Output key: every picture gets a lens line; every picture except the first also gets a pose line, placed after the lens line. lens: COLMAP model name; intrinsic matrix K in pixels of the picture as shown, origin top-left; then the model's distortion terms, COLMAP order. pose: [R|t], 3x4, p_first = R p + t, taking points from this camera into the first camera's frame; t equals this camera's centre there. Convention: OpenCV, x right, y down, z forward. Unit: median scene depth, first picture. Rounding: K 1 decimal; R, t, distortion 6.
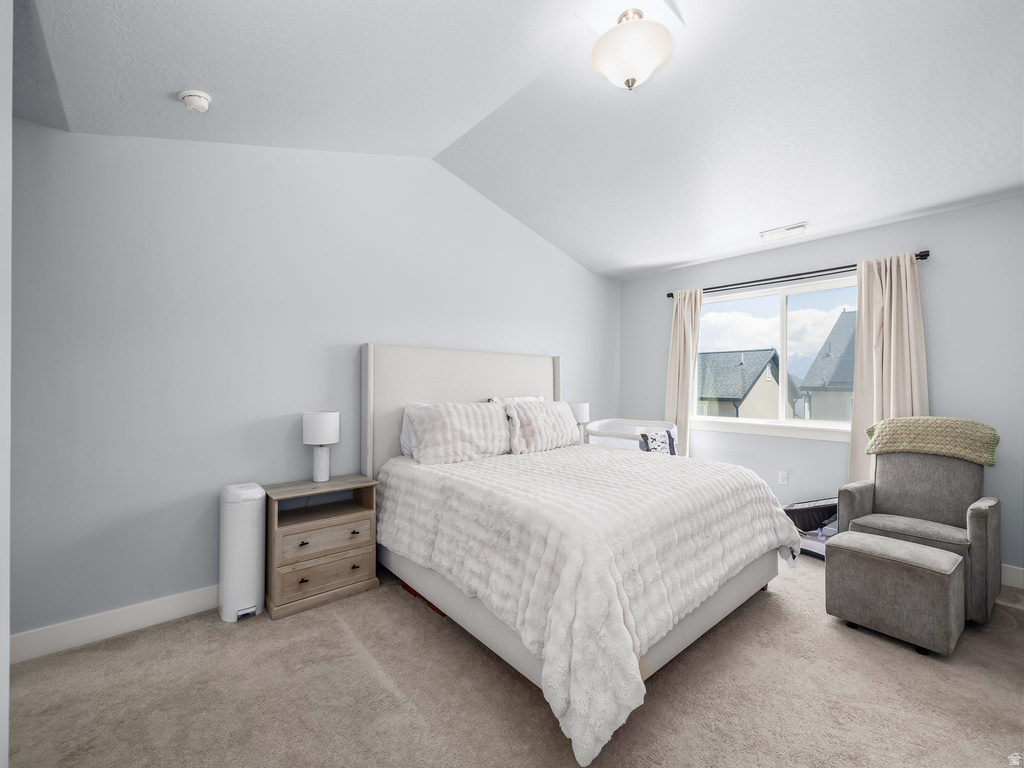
lens RADIAL K [[433.4, 0, 512.0], [0, 433.4, 384.0], [0, 0, 1]] dist [0.000877, 0.000076]
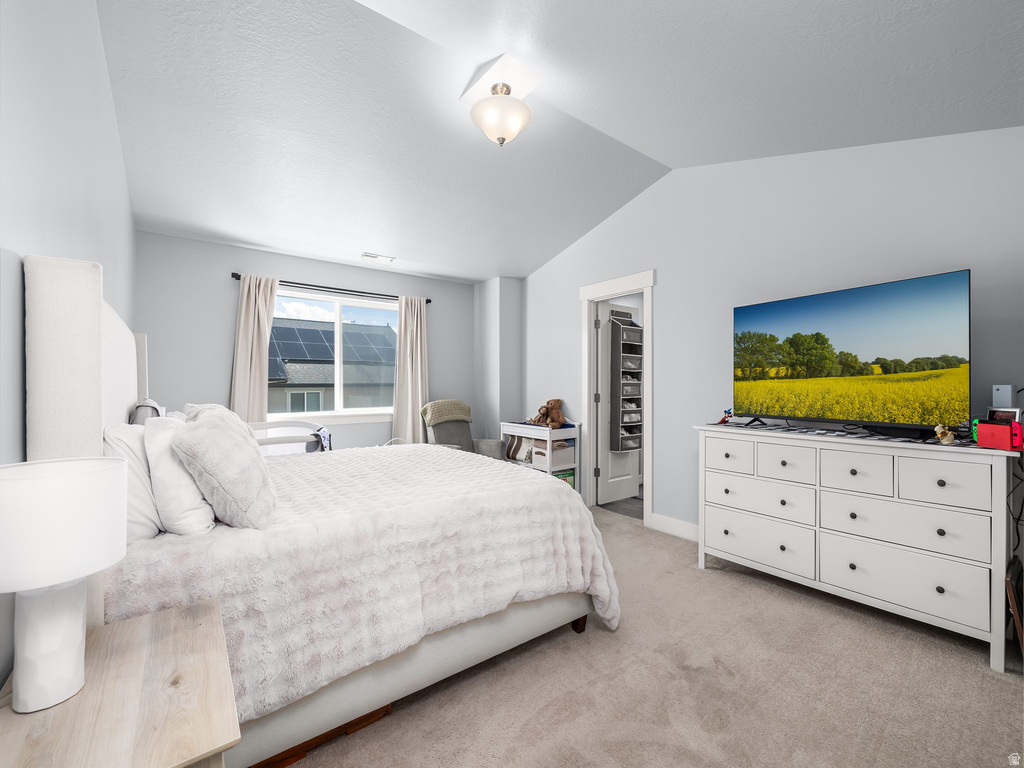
lens RADIAL K [[433.4, 0, 512.0], [0, 433.4, 384.0], [0, 0, 1]] dist [0.000877, 0.000076]
pose [[0.059614, -0.007534, 0.998193, -0.609646], [-0.004804, 0.999958, 0.007835, 0.000207], [-0.998210, -0.005262, 0.059575, 0.541674]]
